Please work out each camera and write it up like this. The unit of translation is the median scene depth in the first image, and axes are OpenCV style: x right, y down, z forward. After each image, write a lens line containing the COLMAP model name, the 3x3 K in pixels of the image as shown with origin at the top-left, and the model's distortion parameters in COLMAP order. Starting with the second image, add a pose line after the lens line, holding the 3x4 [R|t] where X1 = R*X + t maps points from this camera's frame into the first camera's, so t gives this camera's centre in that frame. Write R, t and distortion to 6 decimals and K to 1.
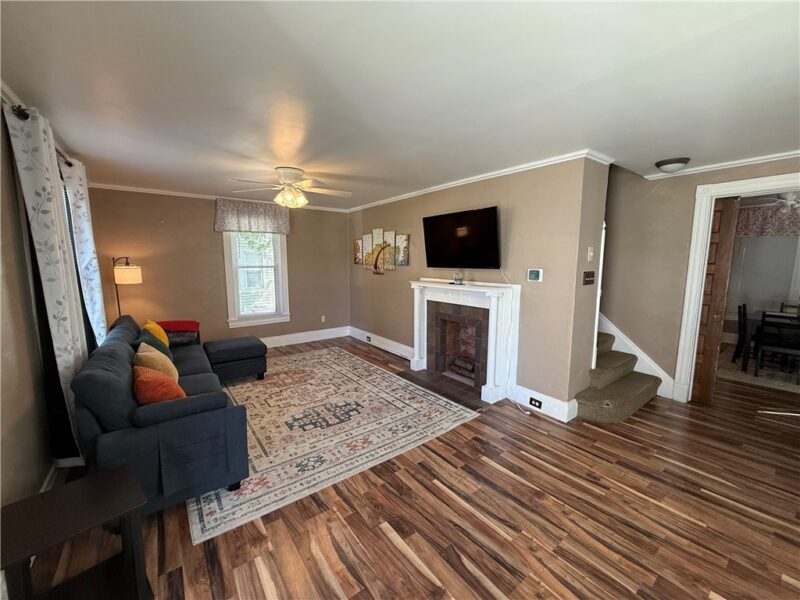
lens RADIAL K [[318.7, 0, 400.8], [0, 318.7, 300.4], [0, 0, 1]] dist [0.002345, 0.000129]
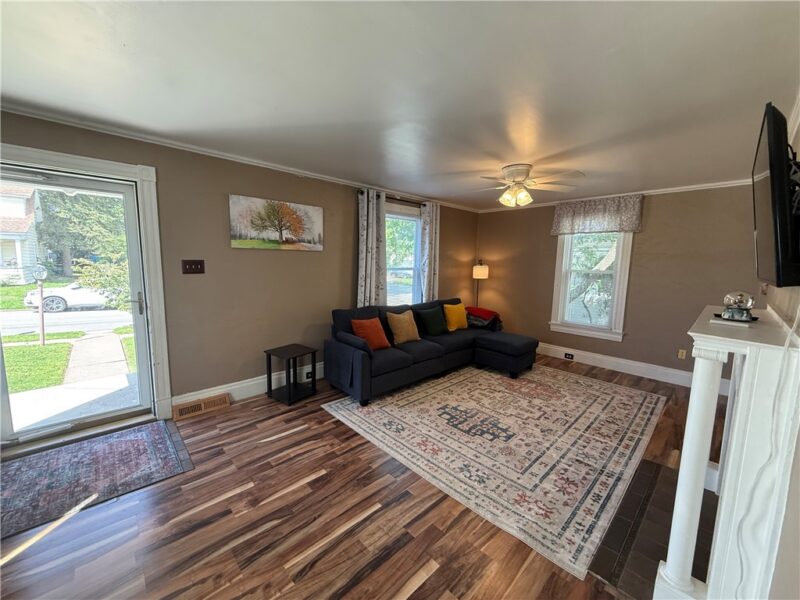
lens RADIAL K [[318.7, 0, 394.8], [0, 318.7, 301.6], [0, 0, 1]] dist [0.002345, 0.000129]
pose [[0.100410, 0.126853, -0.986826, 0.621063], [-0.149191, 0.982545, 0.111123, -0.063029], [0.983697, 0.136068, 0.117582, 0.586826]]
